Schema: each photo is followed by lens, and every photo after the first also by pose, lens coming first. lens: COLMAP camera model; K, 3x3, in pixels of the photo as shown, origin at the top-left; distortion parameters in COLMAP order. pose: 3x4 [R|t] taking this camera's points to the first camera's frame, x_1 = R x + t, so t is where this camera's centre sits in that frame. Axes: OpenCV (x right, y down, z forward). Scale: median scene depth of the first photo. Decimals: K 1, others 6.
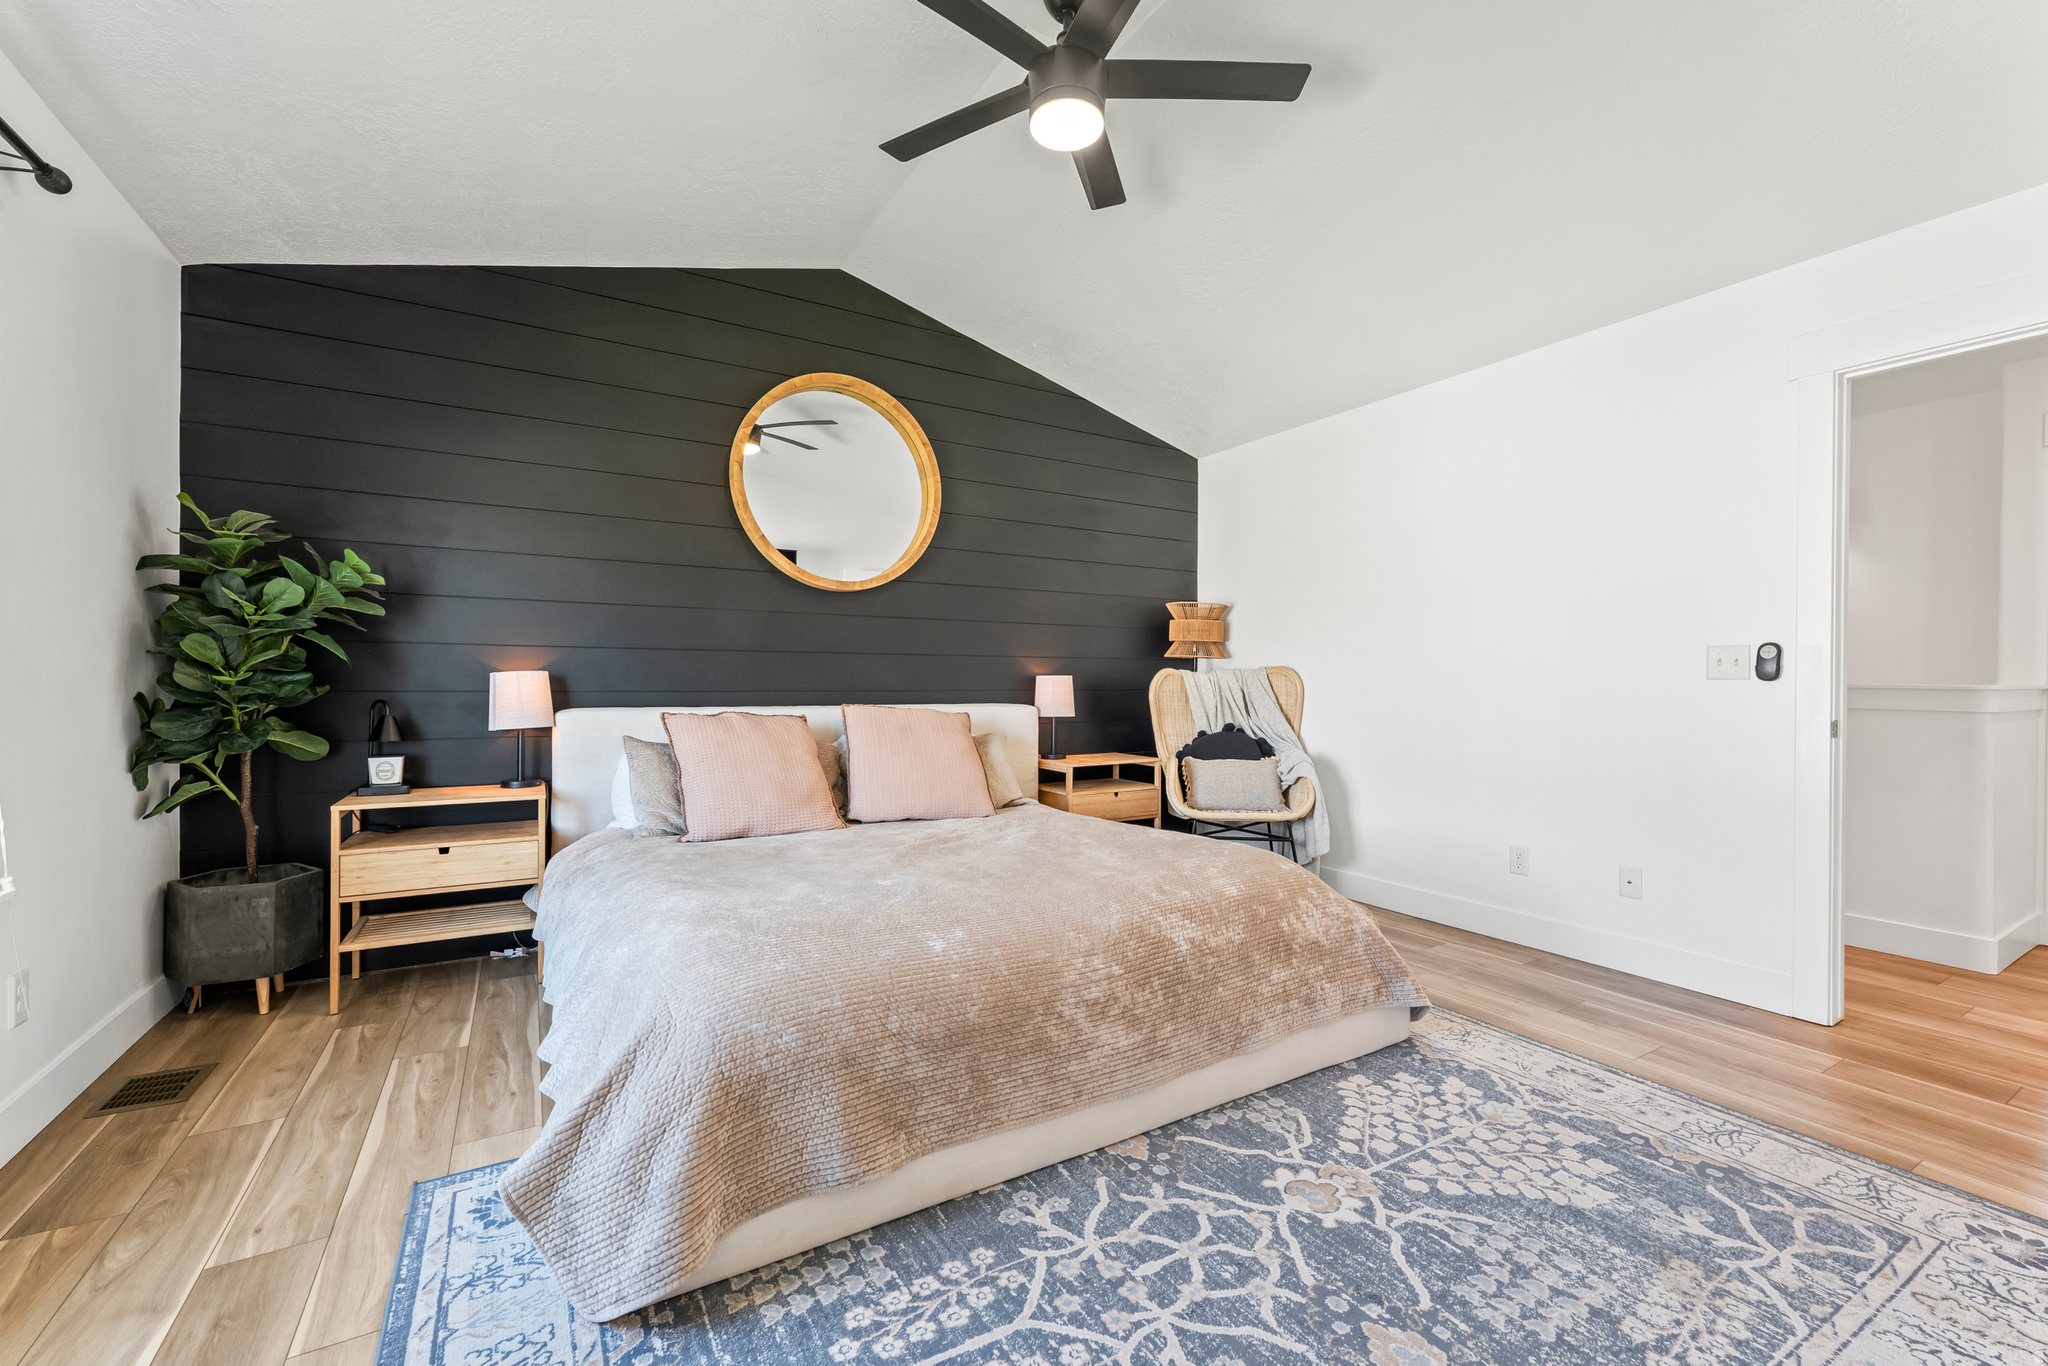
lens RADIAL K [[832.3, 0, 1027.0], [0, 832.3, 679.3], [0, 0, 1]] dist [0.002422, -0.001073]
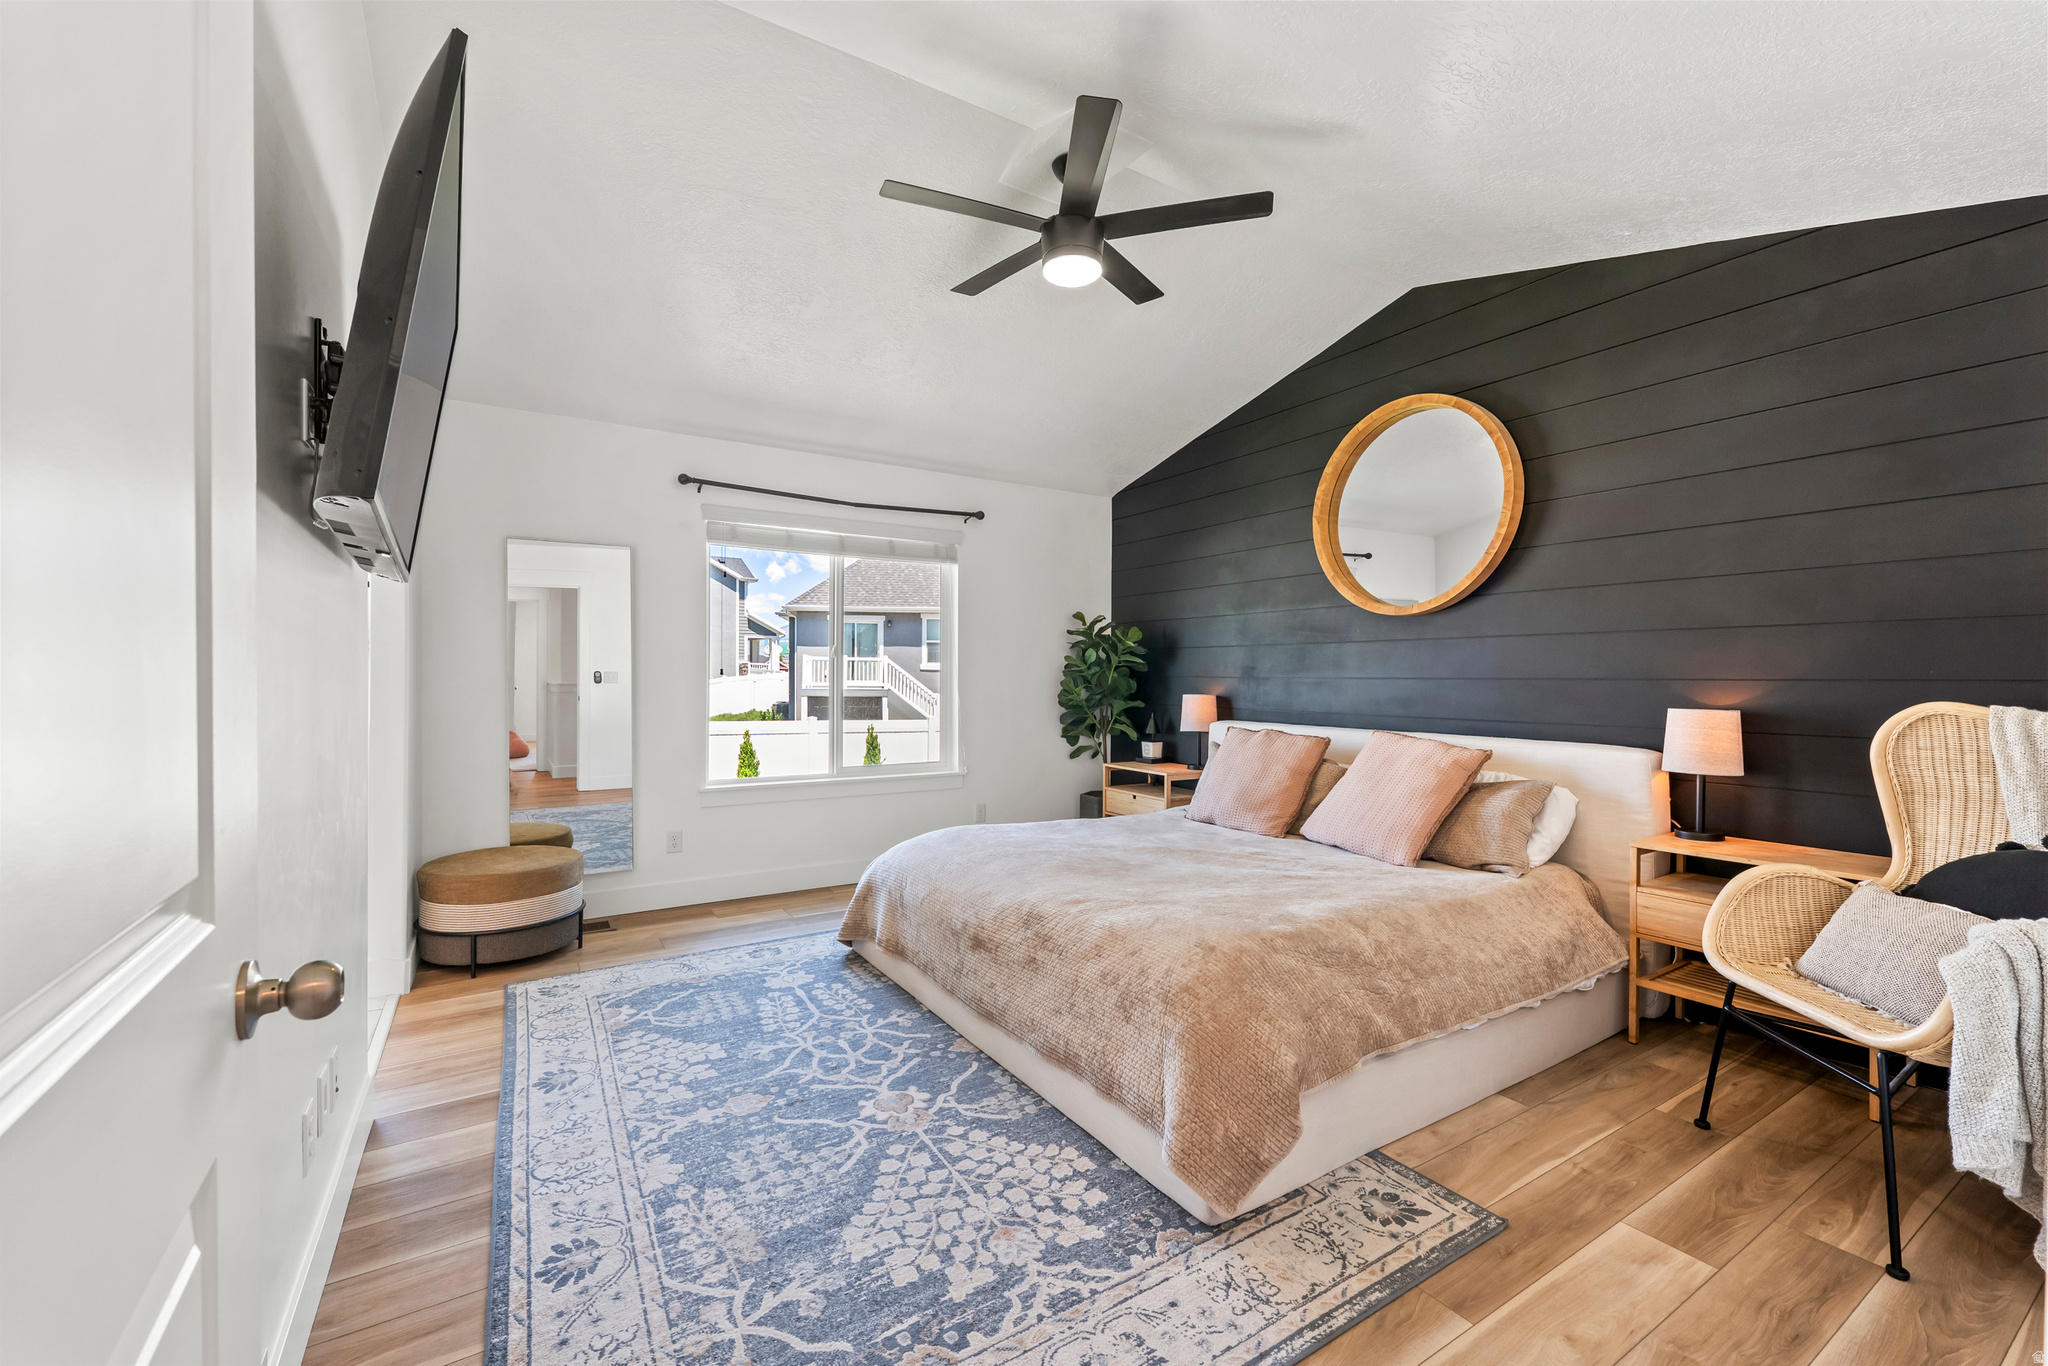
lens RADIAL K [[832.3, 0, 1025.6], [0, 832.3, 681.8], [0, 0, 1]] dist [0.002422, -0.001073]
pose [[0.021031, 0.003807, -0.999772, 1.579974], [-0.002541, 0.999990, 0.003754, -0.064362], [0.999776, 0.002461, 0.021041, 1.100977]]
